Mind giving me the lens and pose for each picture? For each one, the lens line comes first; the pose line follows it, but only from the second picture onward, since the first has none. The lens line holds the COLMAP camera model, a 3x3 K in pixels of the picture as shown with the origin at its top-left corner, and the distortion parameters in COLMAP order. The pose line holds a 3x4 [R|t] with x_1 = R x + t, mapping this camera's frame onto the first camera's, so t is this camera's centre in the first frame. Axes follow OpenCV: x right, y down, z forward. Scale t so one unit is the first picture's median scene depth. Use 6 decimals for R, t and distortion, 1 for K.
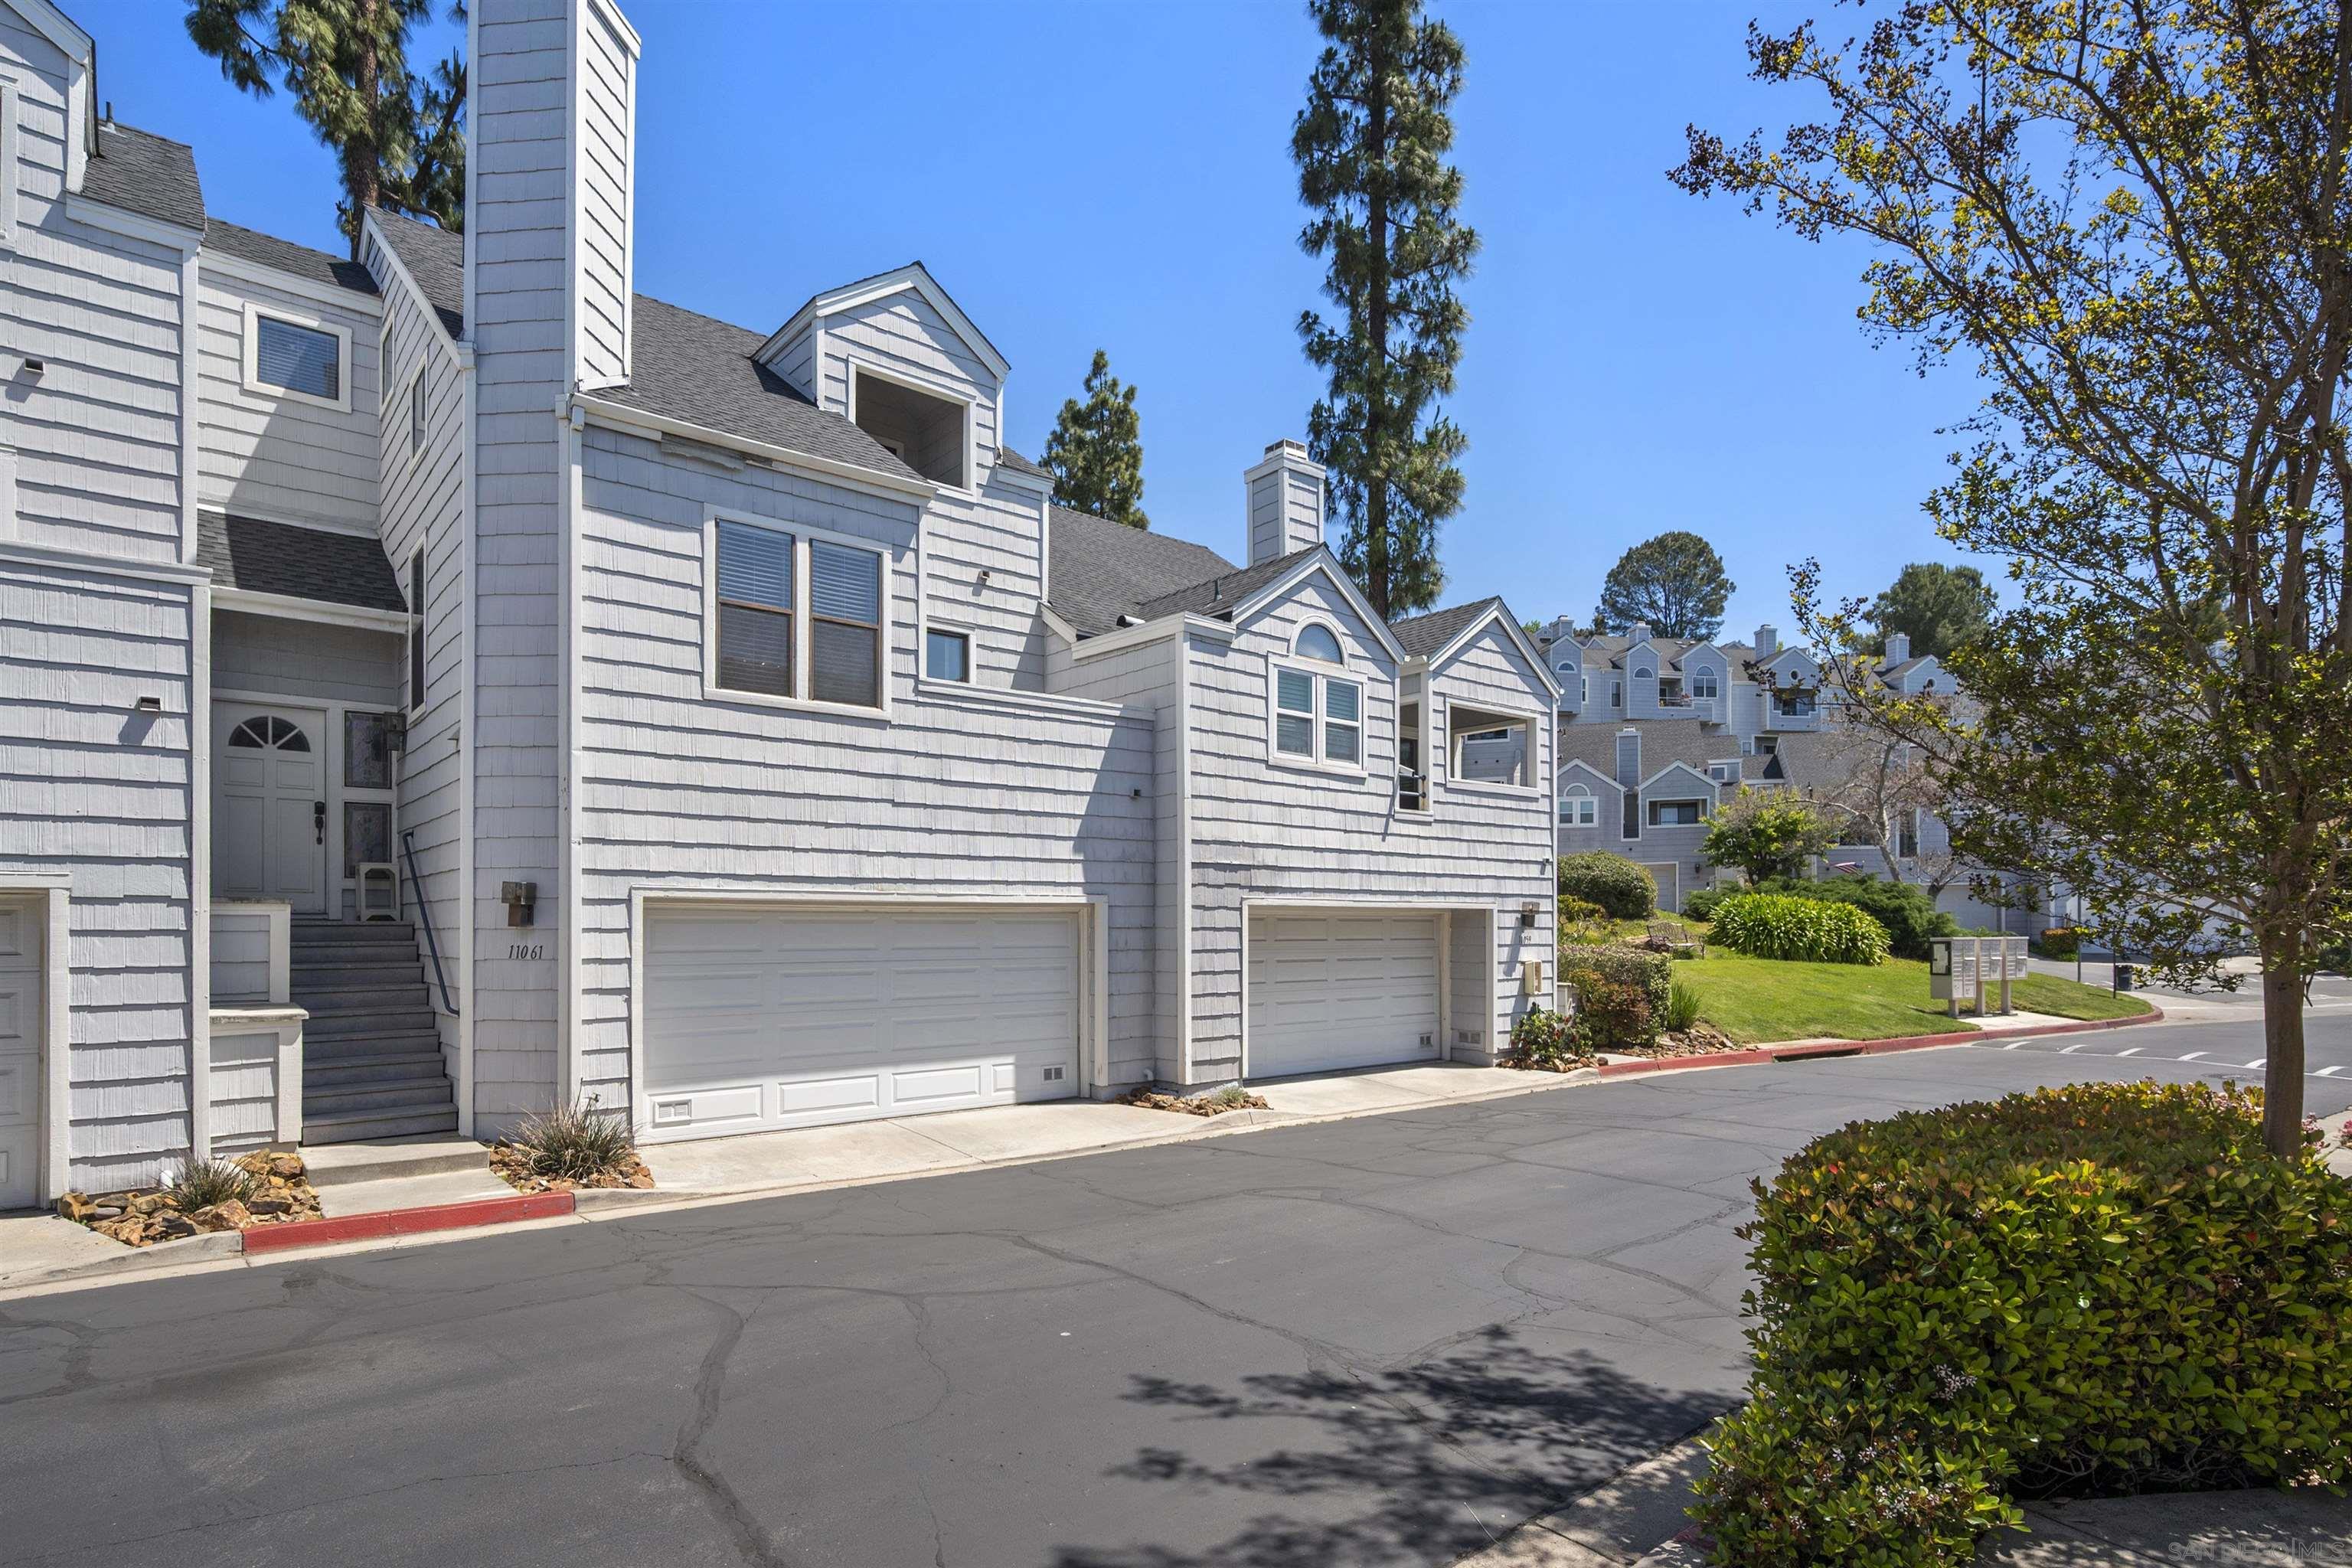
lens RADIAL K [[1203.7, 0, 1159.8], [0, 1203.7, 916.3], [0, 0, 1]] dist [-0.001615, 0.001076]
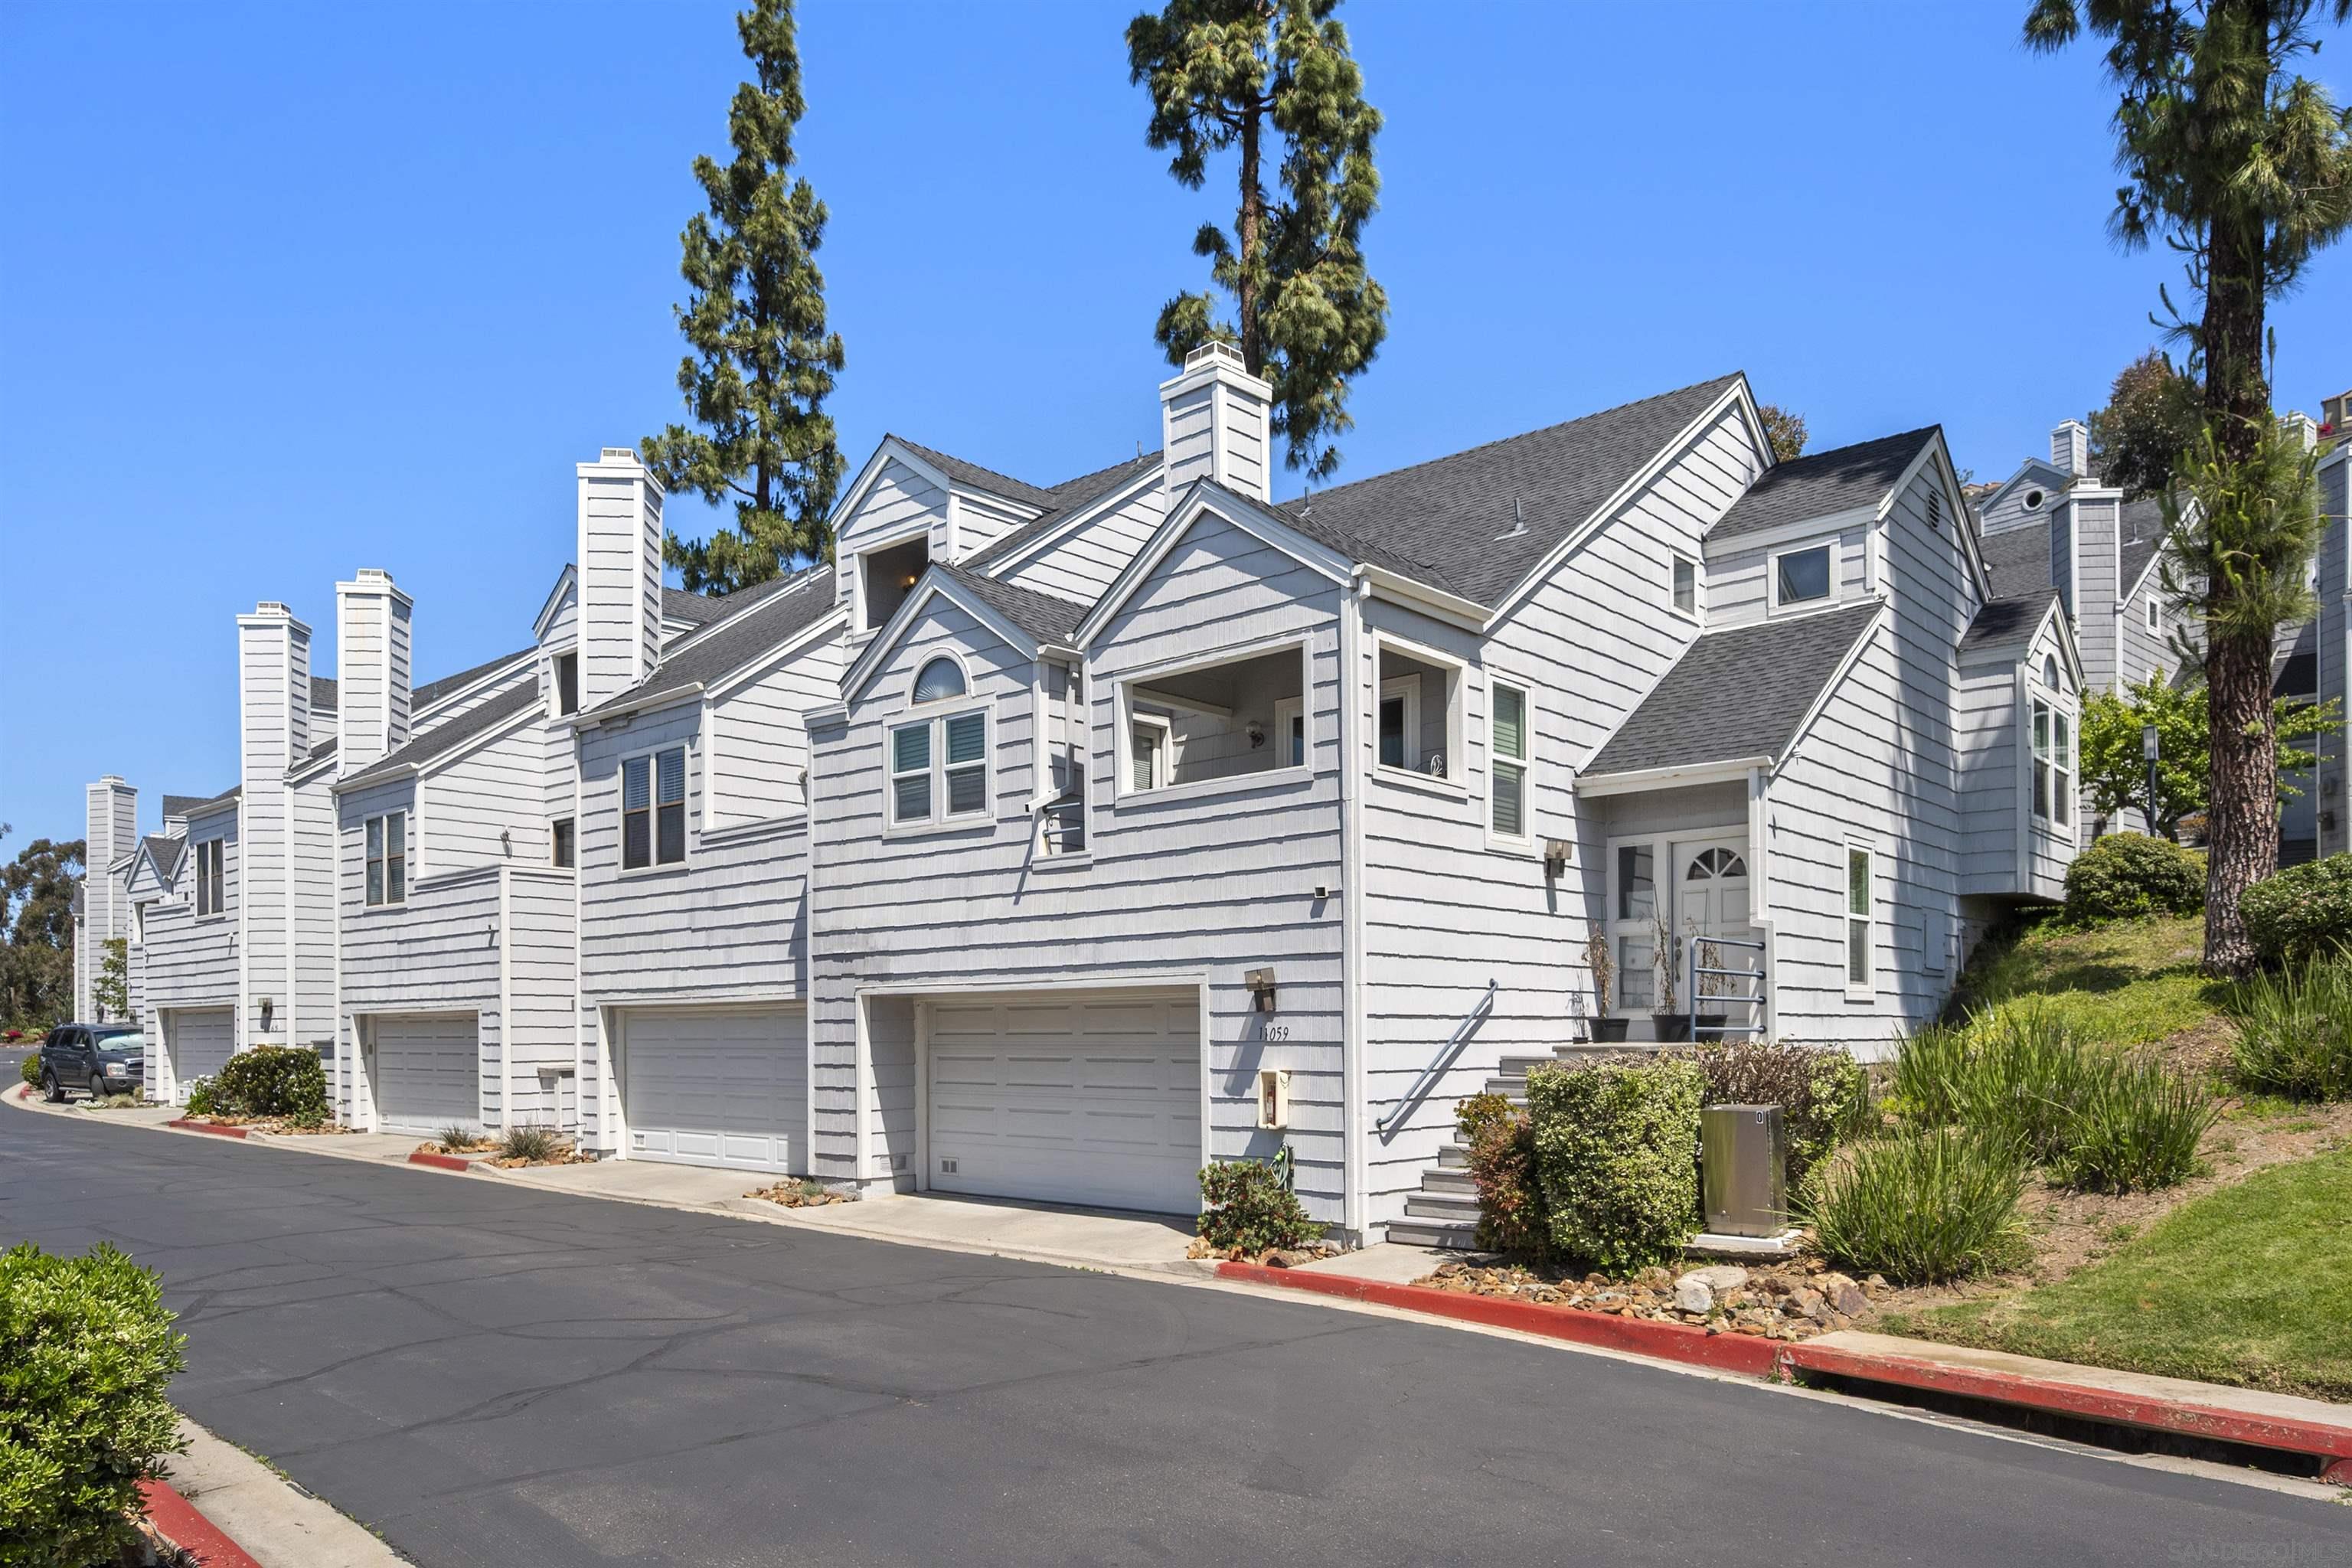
lens RADIAL K [[1577.2, 0, 1116.6], [0, 1577.2, 1015.7], [0, 0, 1]] dist [0.009165, 0.000262]
pose [[0.122637, -0.011055, -0.992390, 1.566214], [0.015676, 0.999835, -0.009200, 0.024704], [0.992328, -0.014429, 0.122790, 1.245136]]
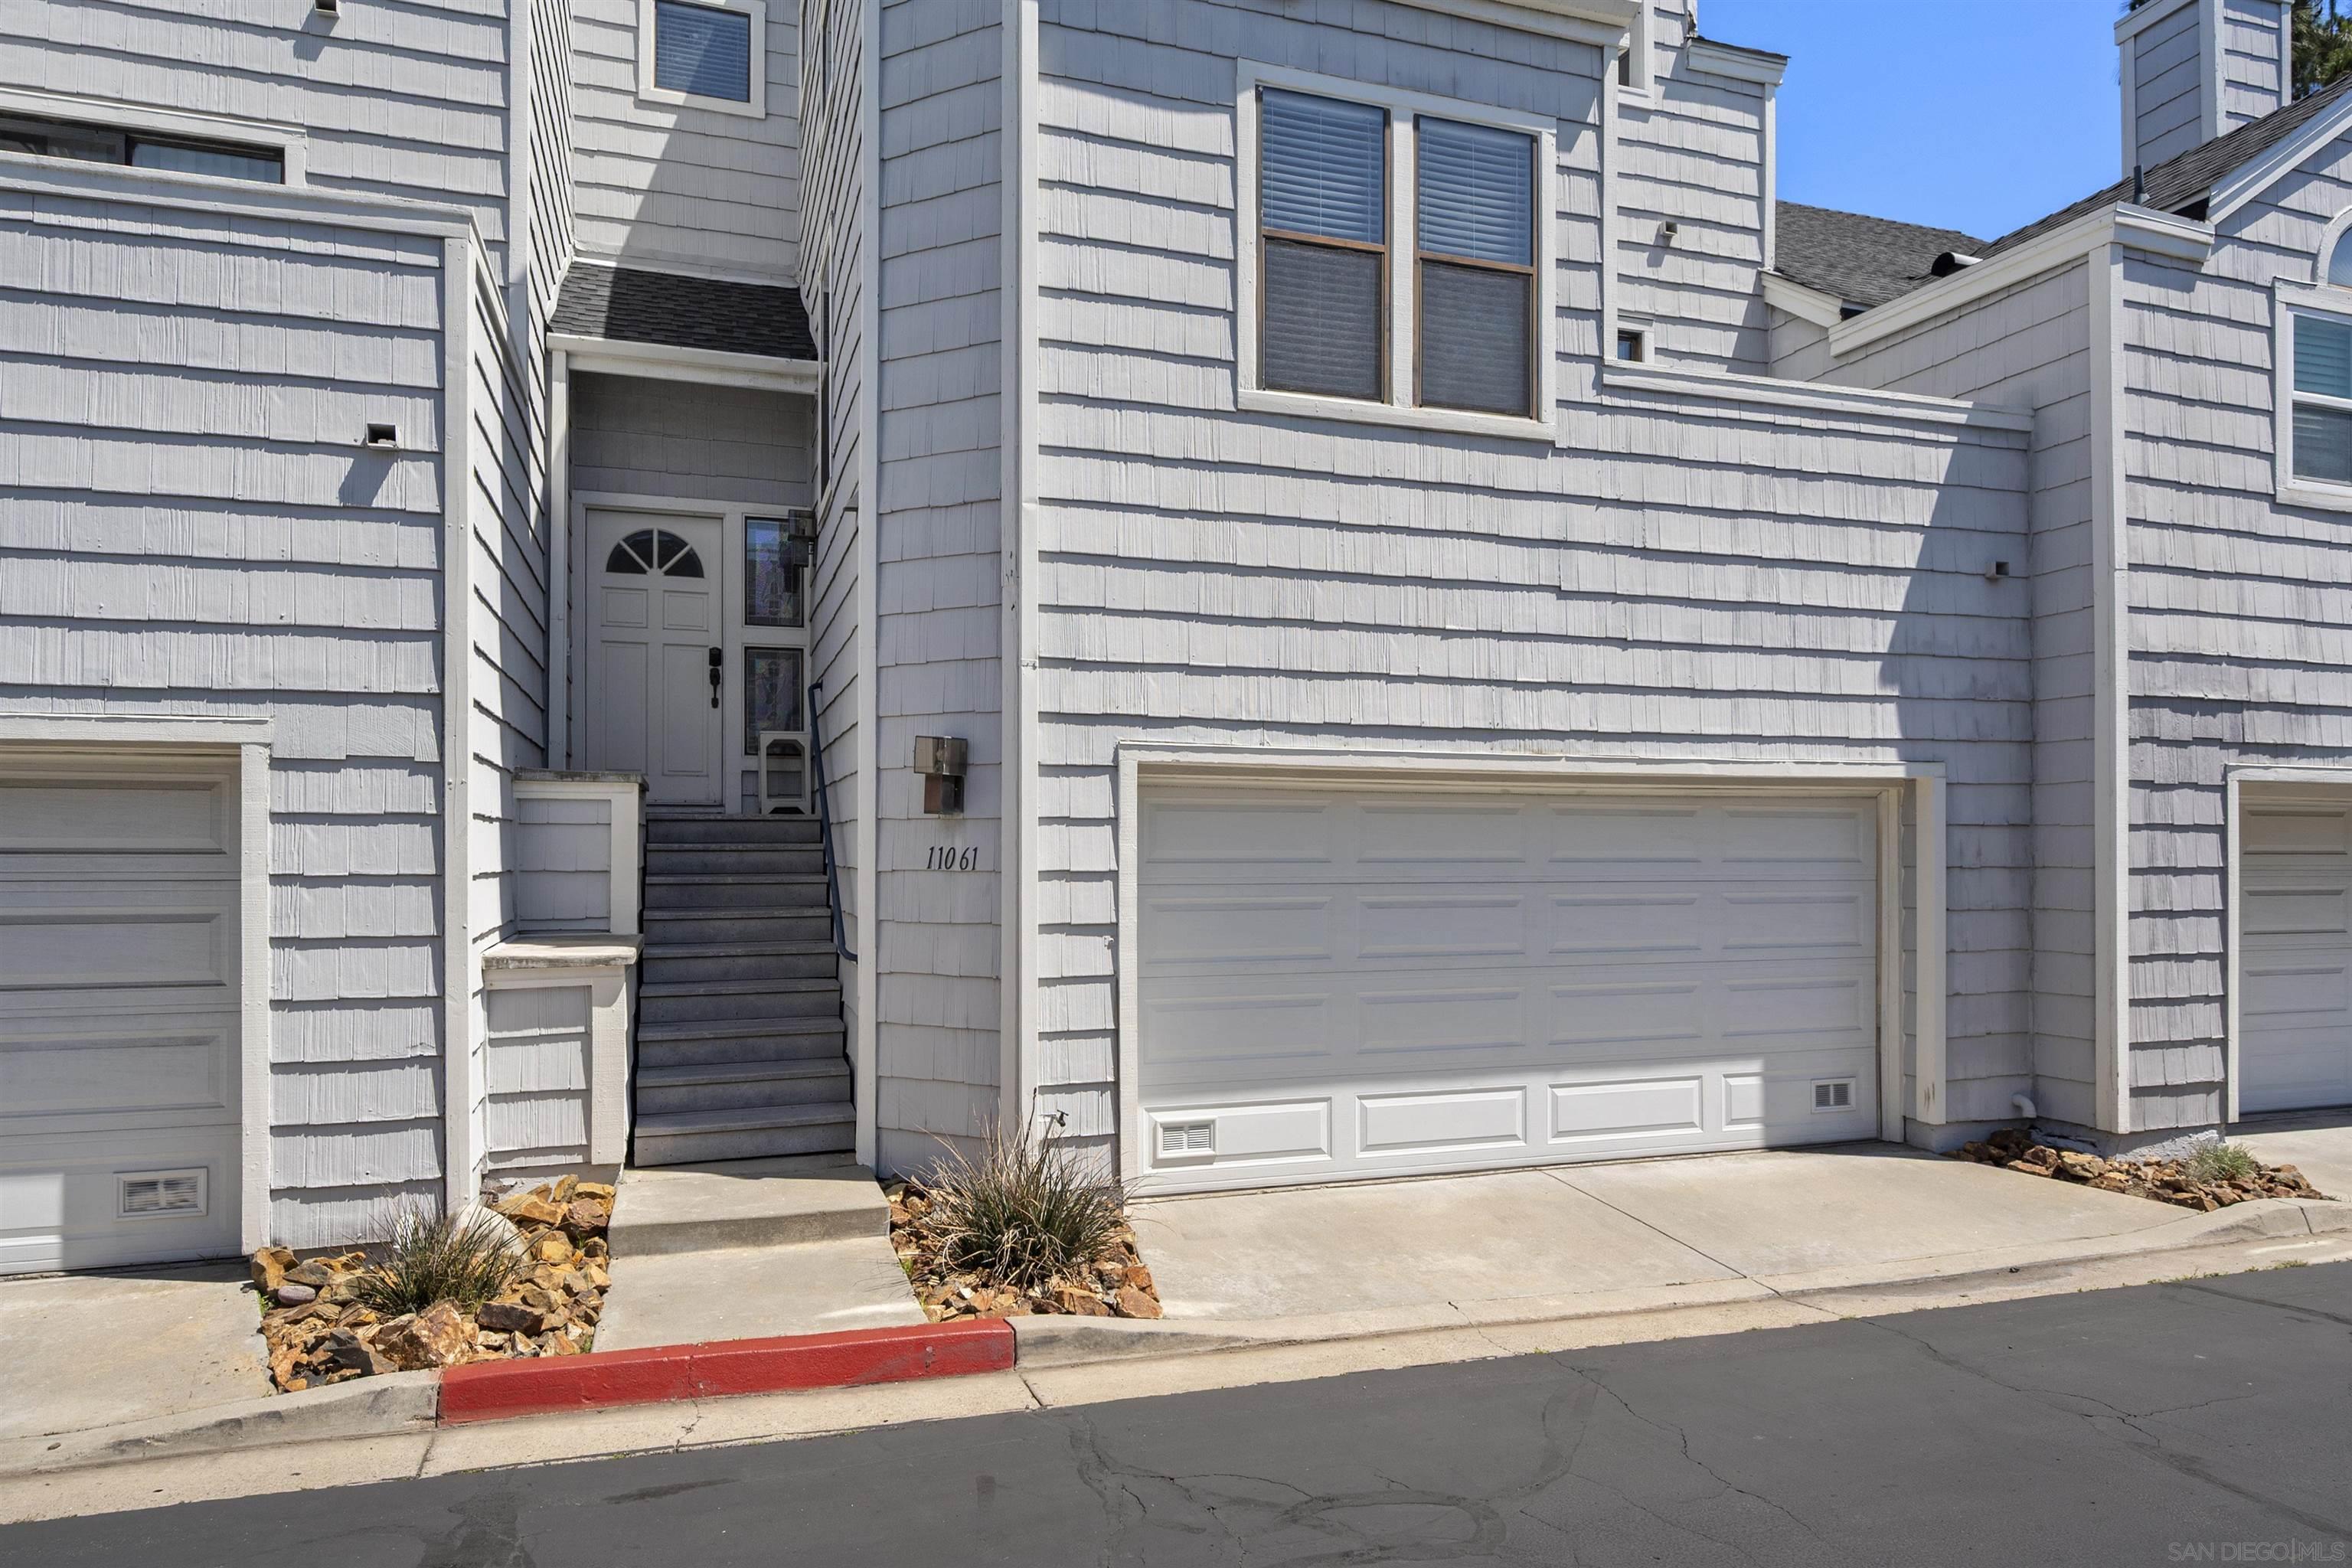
lens RADIAL K [[1388.2, 0, 1168.4], [0, 1388.2, 836.4], [0, 0, 1]] dist [0.002828, 0.000444]
pose [[0.929136, -0.000078, -0.369739, -0.152339], [0.000610, 0.999999, 0.001322, 0.015338], [0.369738, -0.001453, 0.929135, 0.347919]]
